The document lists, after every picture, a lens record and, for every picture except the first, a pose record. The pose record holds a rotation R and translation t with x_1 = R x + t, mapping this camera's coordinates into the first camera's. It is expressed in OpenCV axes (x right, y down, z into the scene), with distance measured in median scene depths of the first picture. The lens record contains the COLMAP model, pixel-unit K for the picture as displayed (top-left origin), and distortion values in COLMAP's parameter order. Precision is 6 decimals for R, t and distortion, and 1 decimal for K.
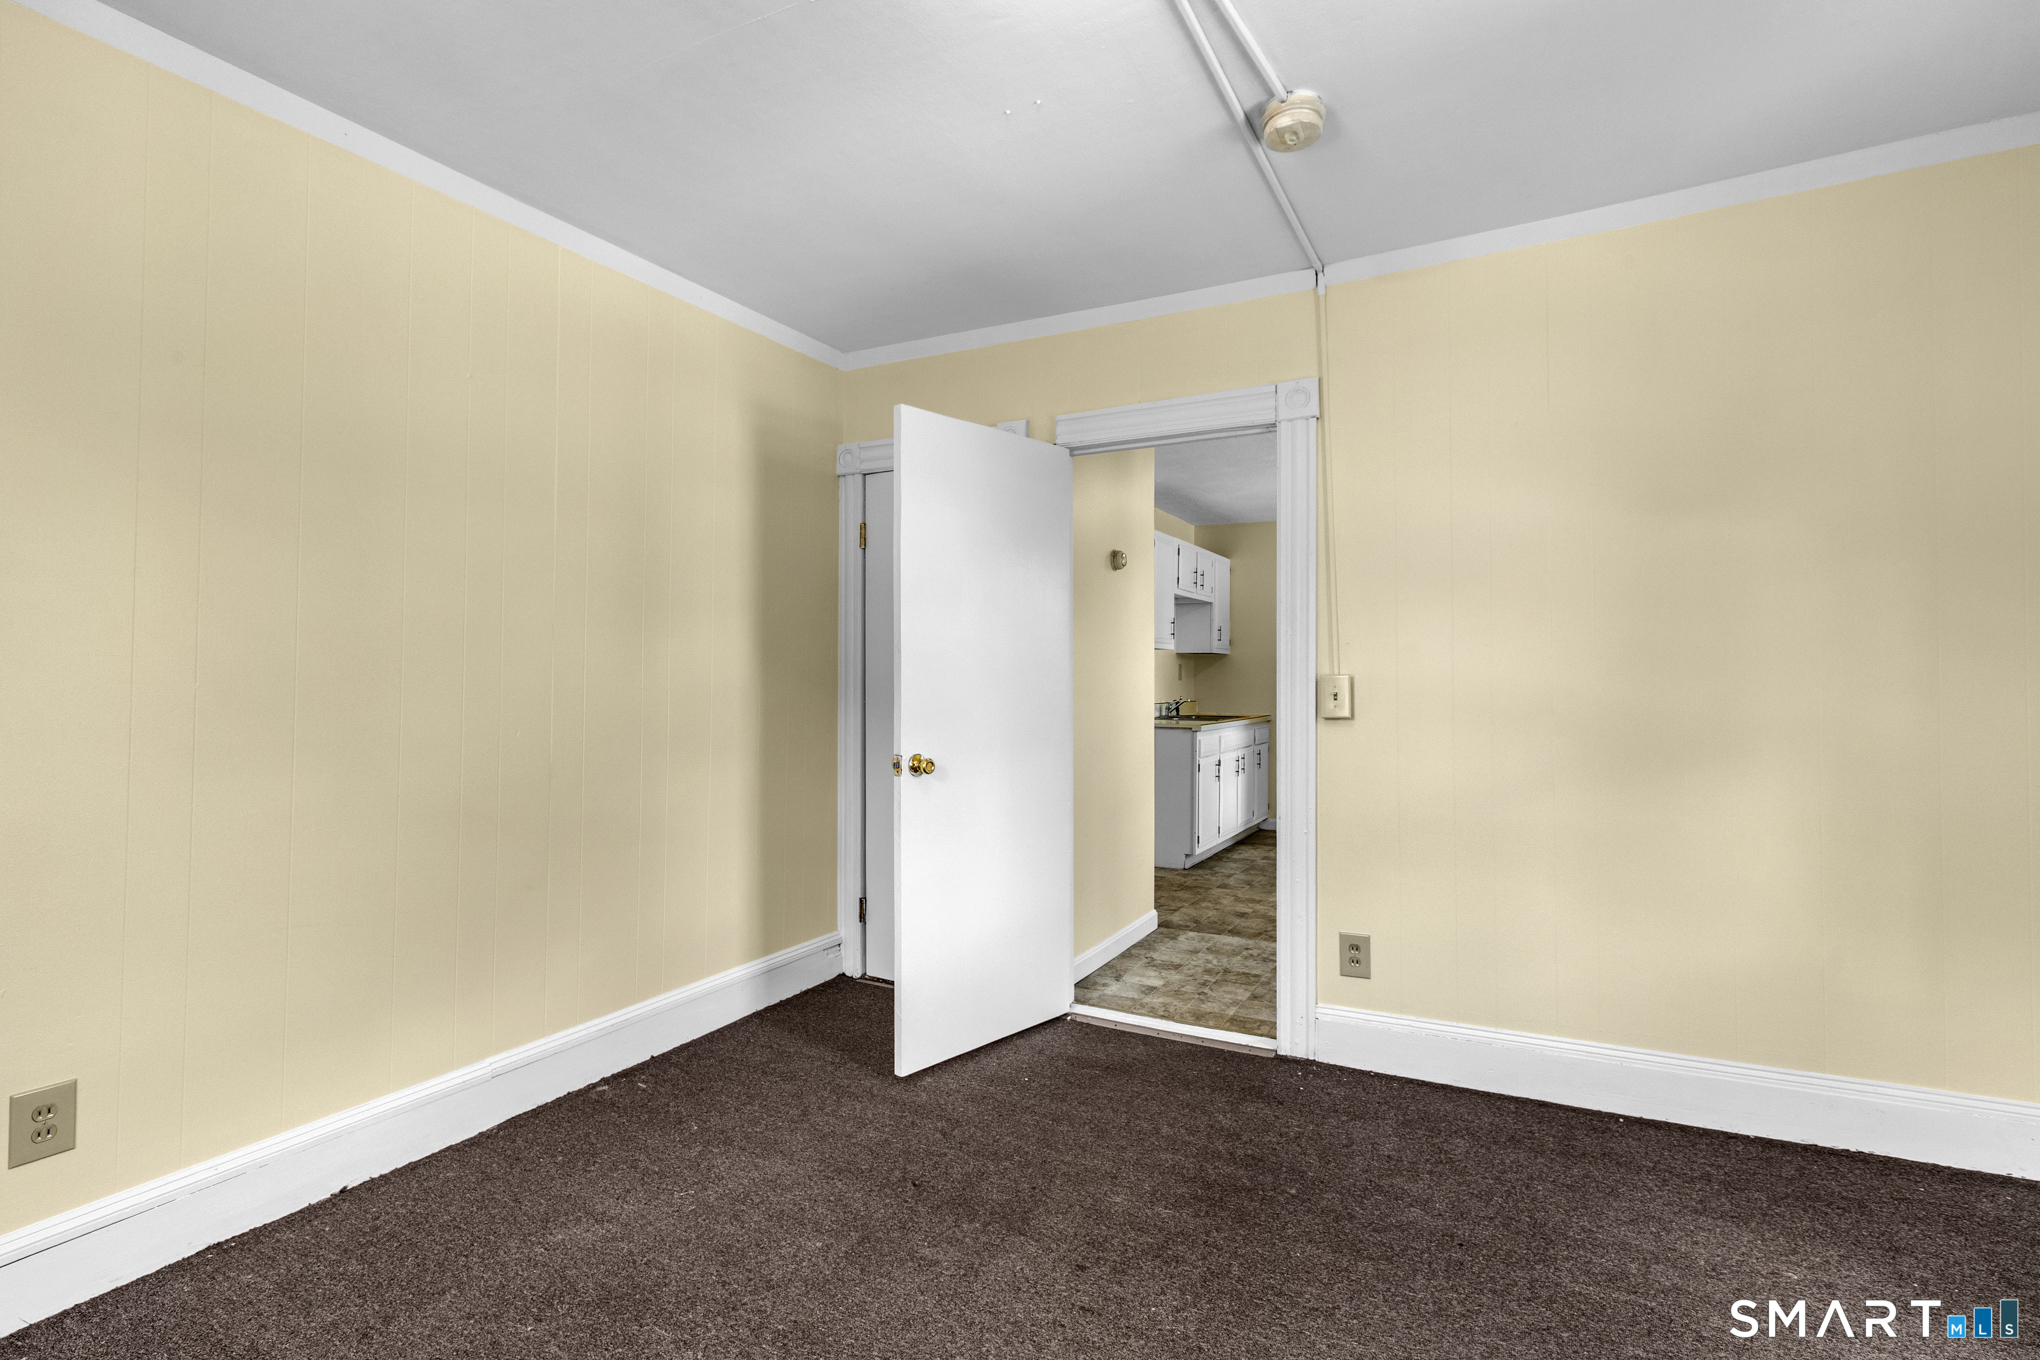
lens RADIAL K [[918.3, 0, 1057.6], [0, 918.3, 685.9], [0, 0, 1]] dist [0.001068, -0.000621]
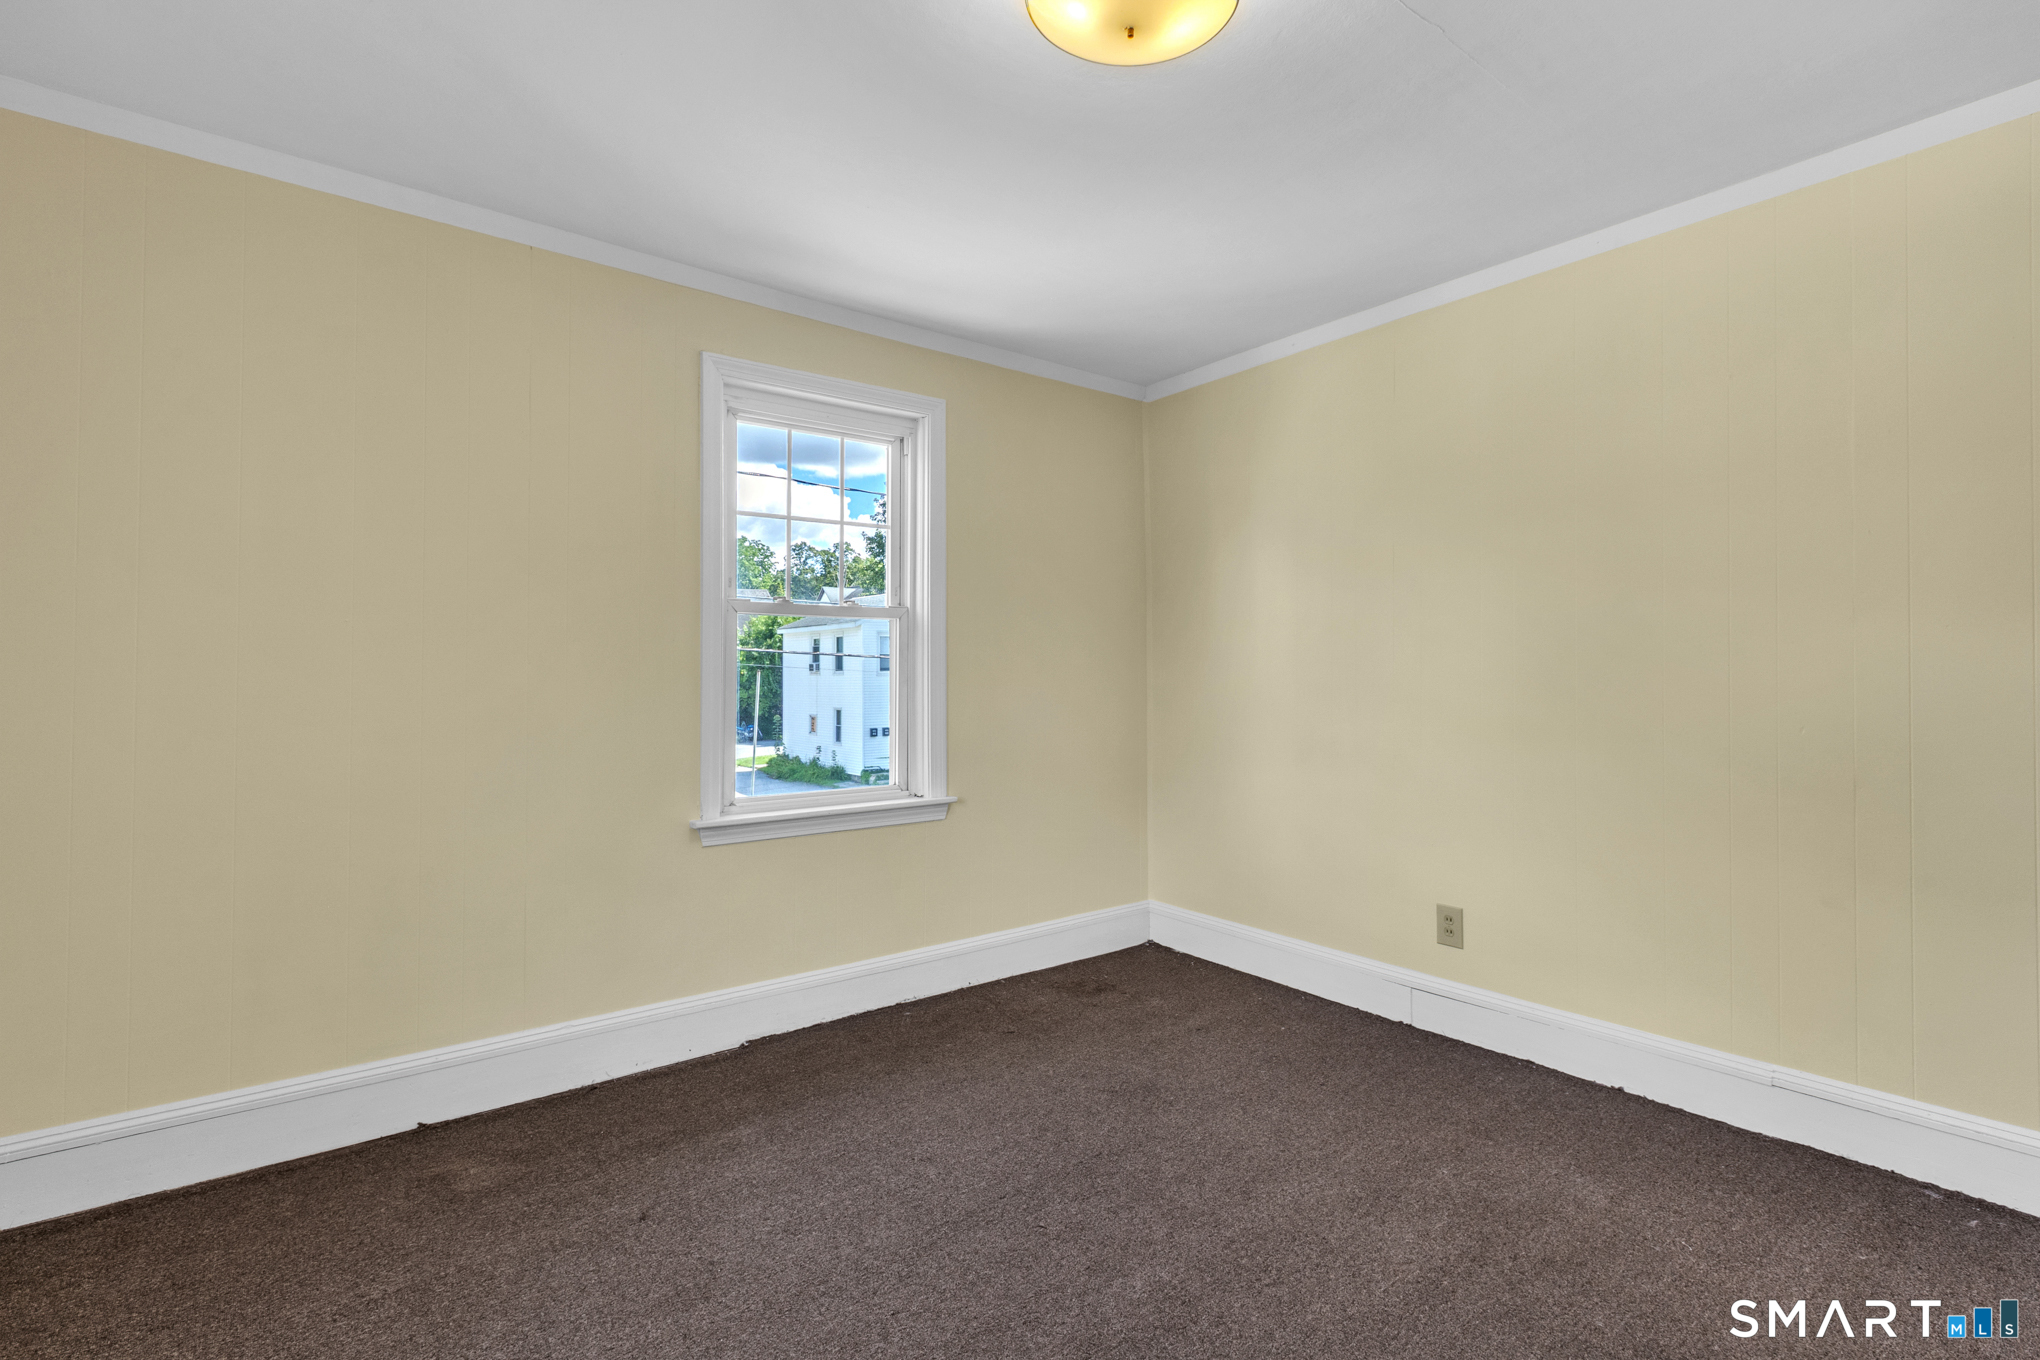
lens RADIAL K [[918.3, 0, 1017.4], [0, 918.3, 678.1], [0, 0, 1]] dist [0.001068, -0.000621]
pose [[-0.402549, -0.001968, -0.915396, 0.691442], [-0.005466, 0.999985, 0.000254, 0.004196], [0.915382, 0.005105, -0.402553, 0.777451]]
